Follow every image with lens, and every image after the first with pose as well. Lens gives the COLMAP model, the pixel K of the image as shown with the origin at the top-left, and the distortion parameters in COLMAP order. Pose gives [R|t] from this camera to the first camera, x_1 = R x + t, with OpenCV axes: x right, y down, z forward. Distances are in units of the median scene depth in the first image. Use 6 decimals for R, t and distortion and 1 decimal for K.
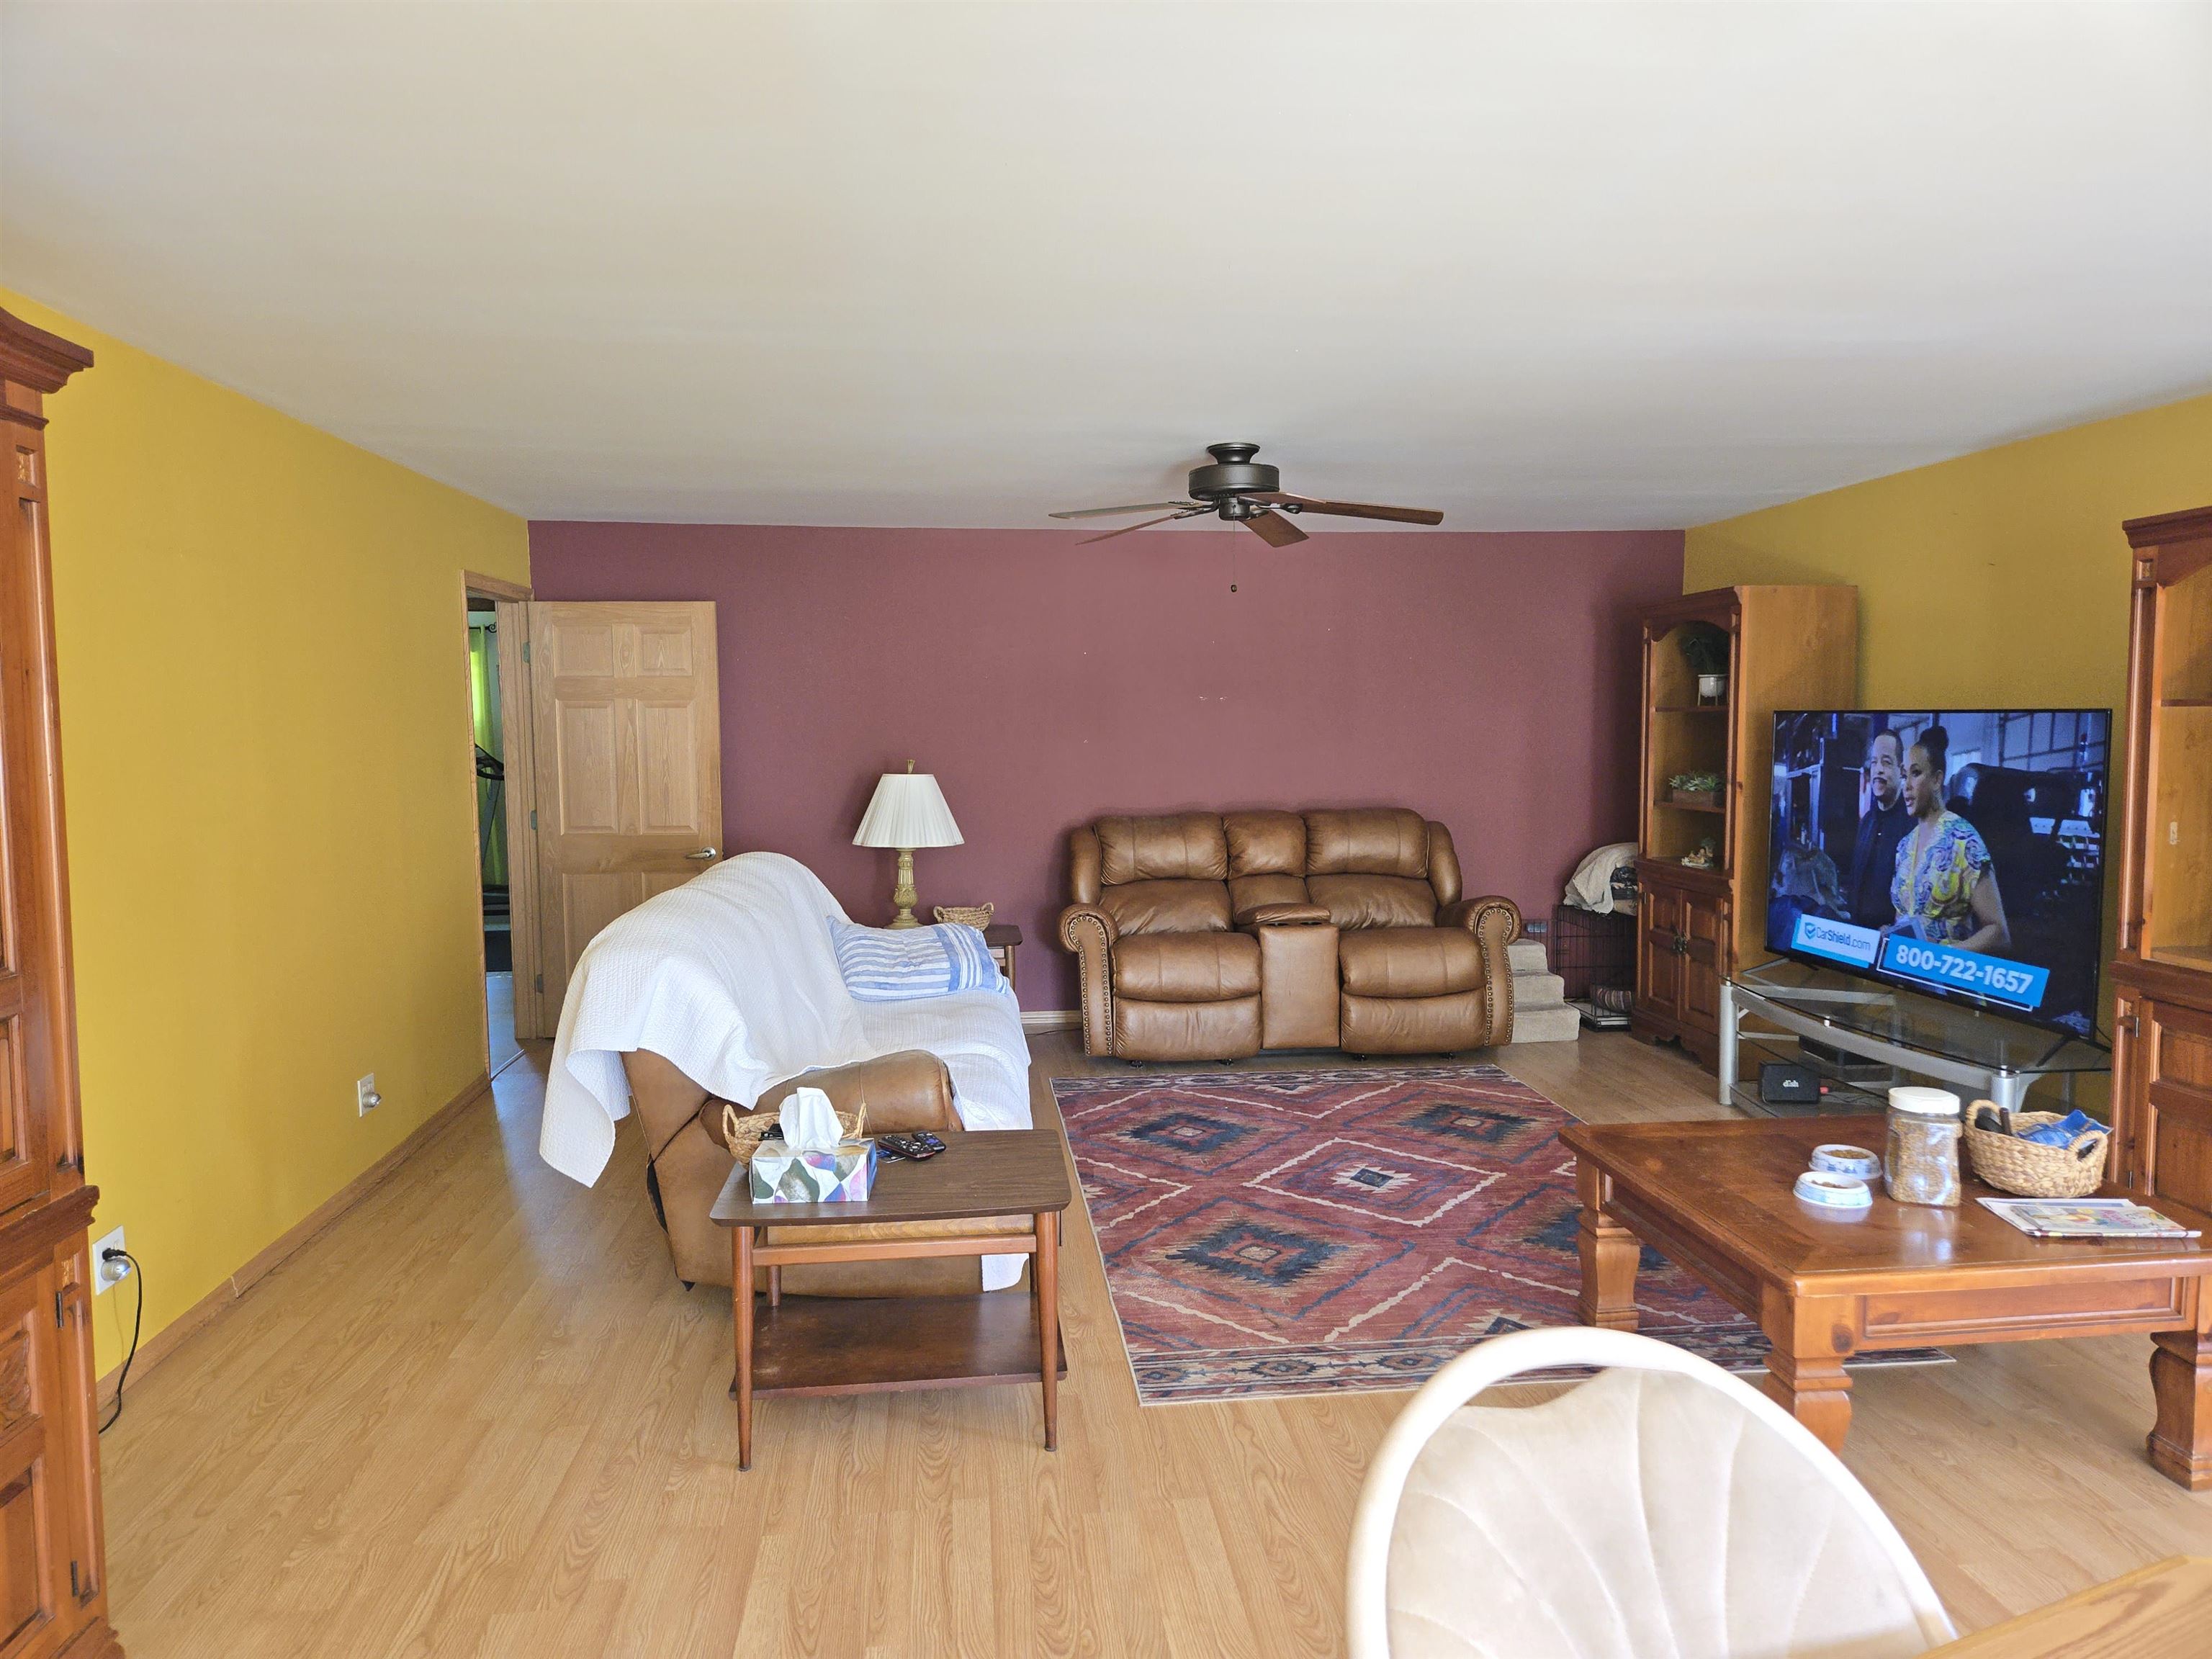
lens RADIAL K [[1472.4, 0, 1122.1], [0, 1472.4, 836.5], [0, 0, 1]] dist [0.057115, -0.047909]
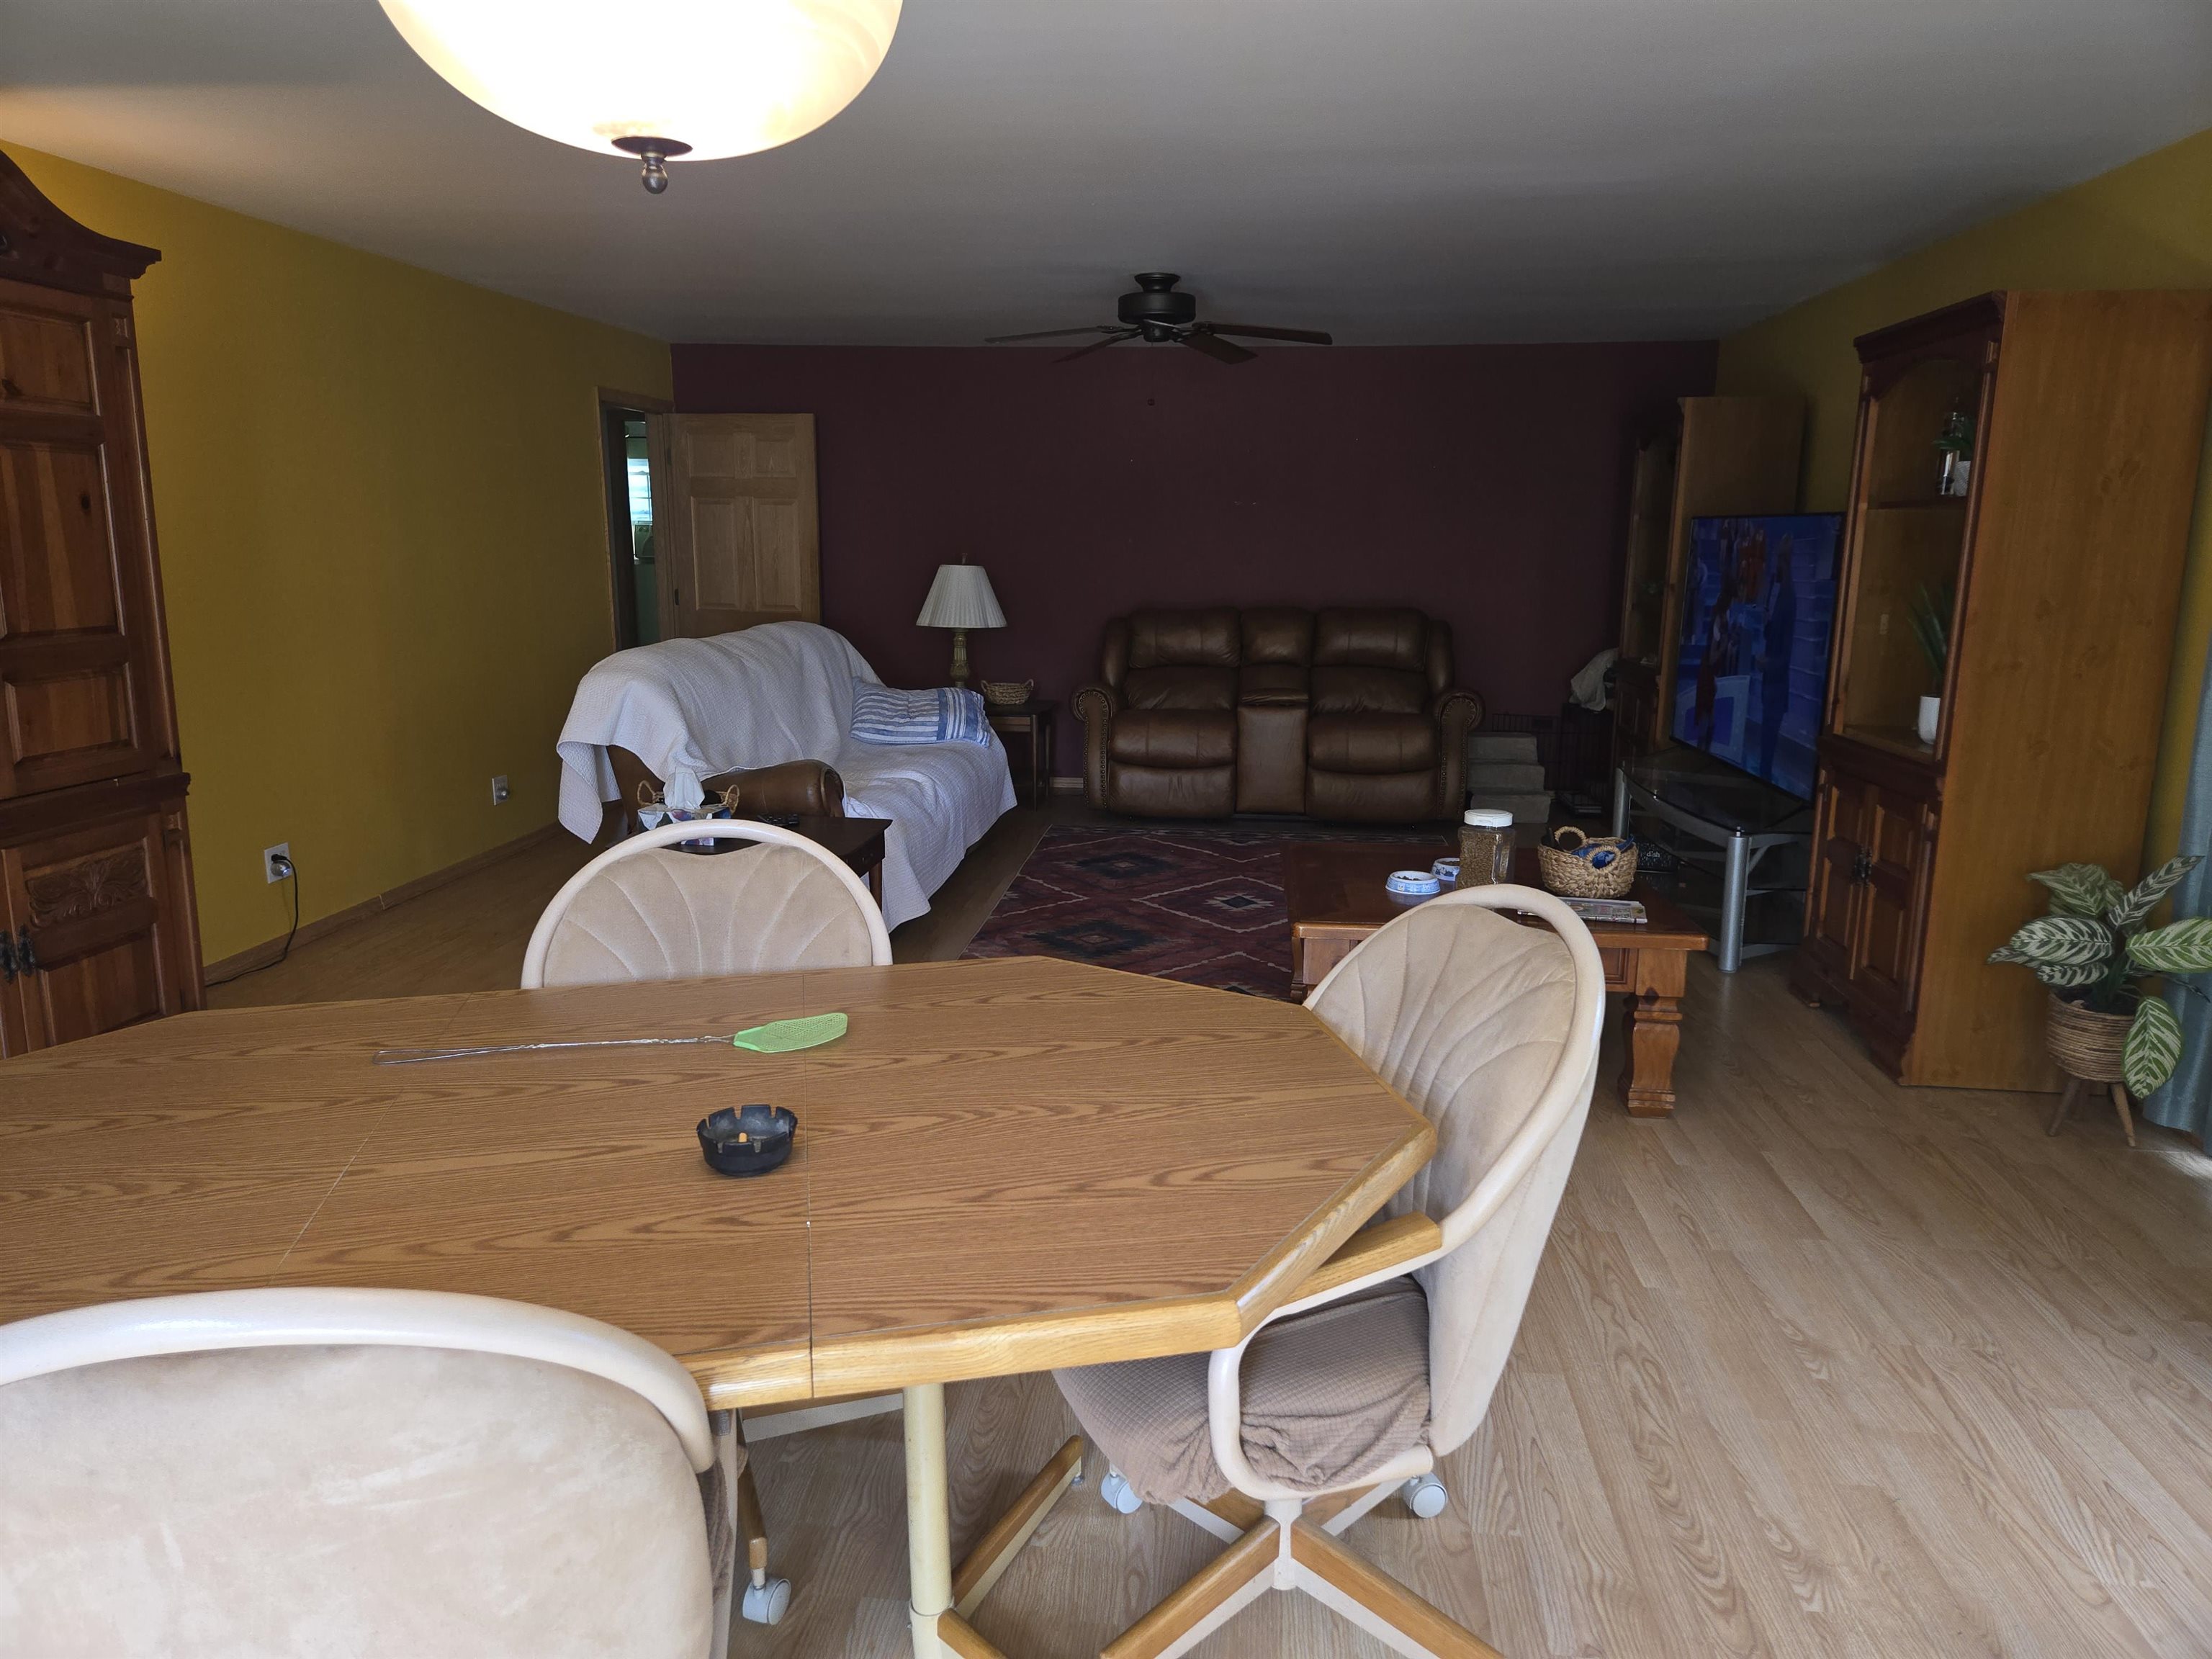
lens RADIAL K [[1472.4, 0, 1122.1], [0, 1472.4, 836.5], [0, 0, 1]] dist [0.057115, -0.047909]
pose [[0.977806, 0.057726, -0.201401, 0.245627], [-0.032957, 0.991705, 0.124239, 0.023129], [0.206902, -0.114844, 0.971598, -0.149689]]
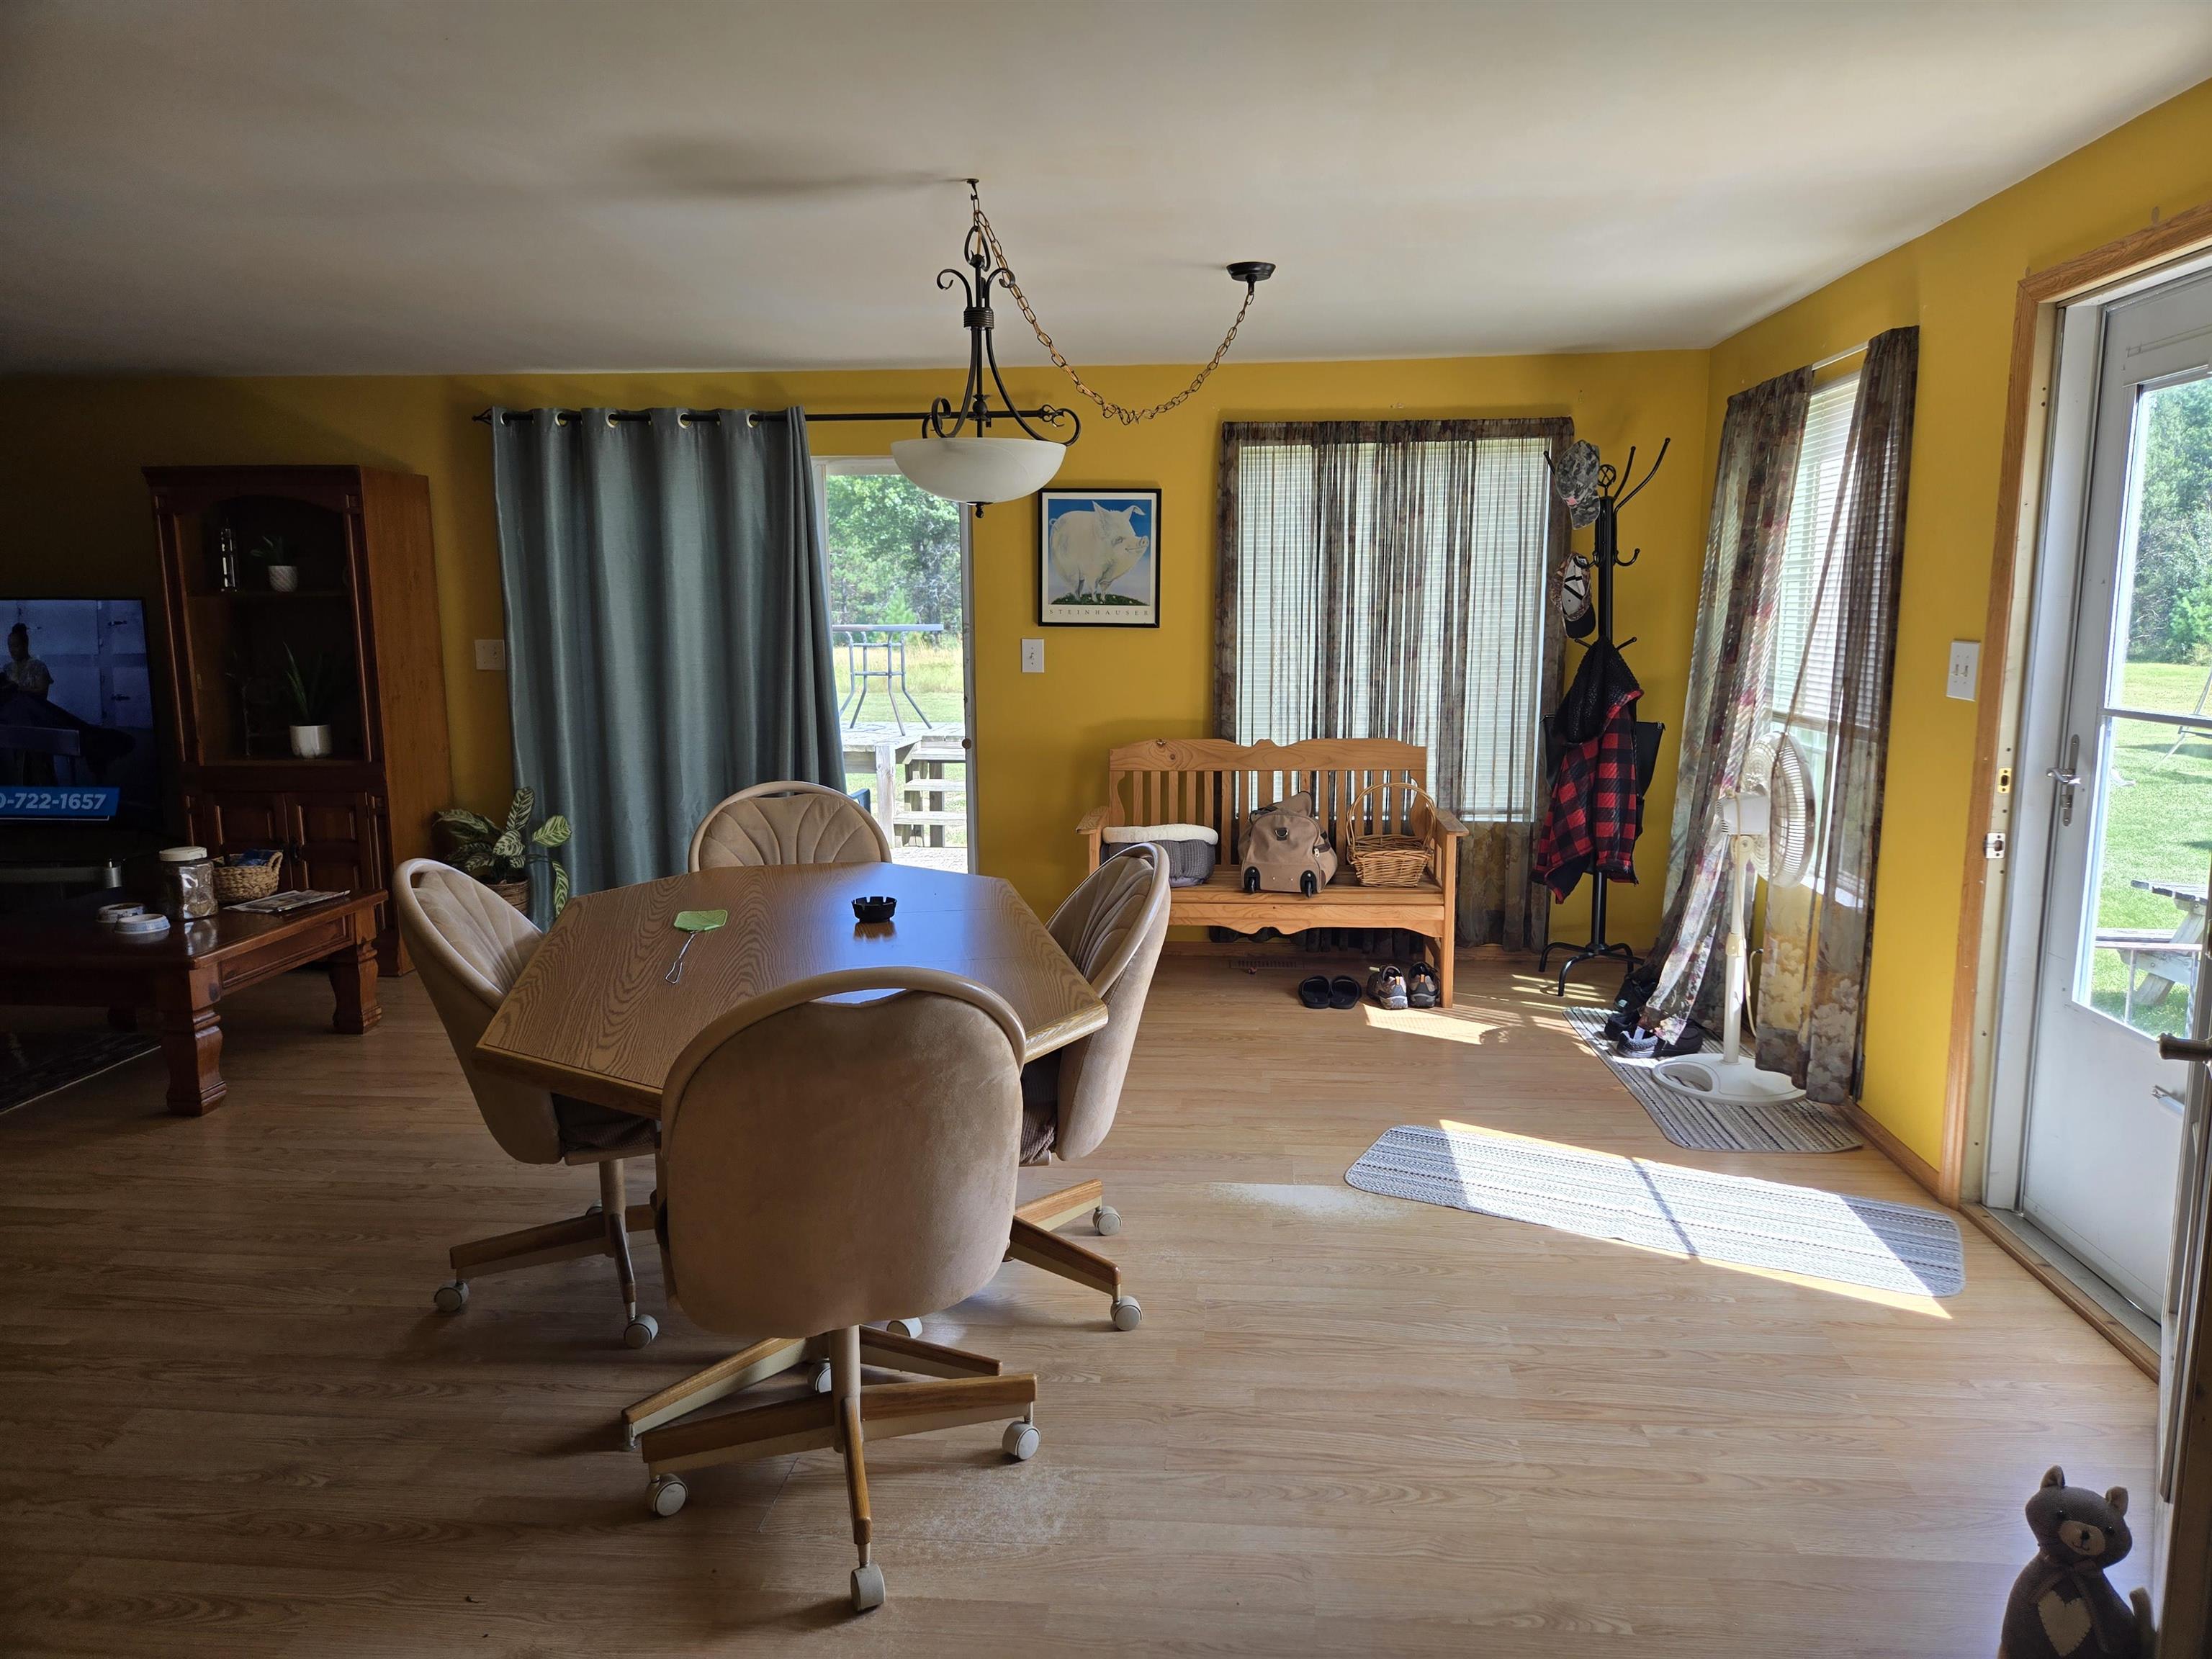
lens RADIAL K [[1472.4, 0, 1122.1], [0, 1472.4, 836.5], [0, 0, 1]] dist [0.057115, -0.047909]
pose [[0.194596, -0.149799, 0.969377, -0.385781], [0.078972, 0.987454, 0.136740, 0.012549], [-0.977699, 0.049945, 0.203985, -0.131716]]
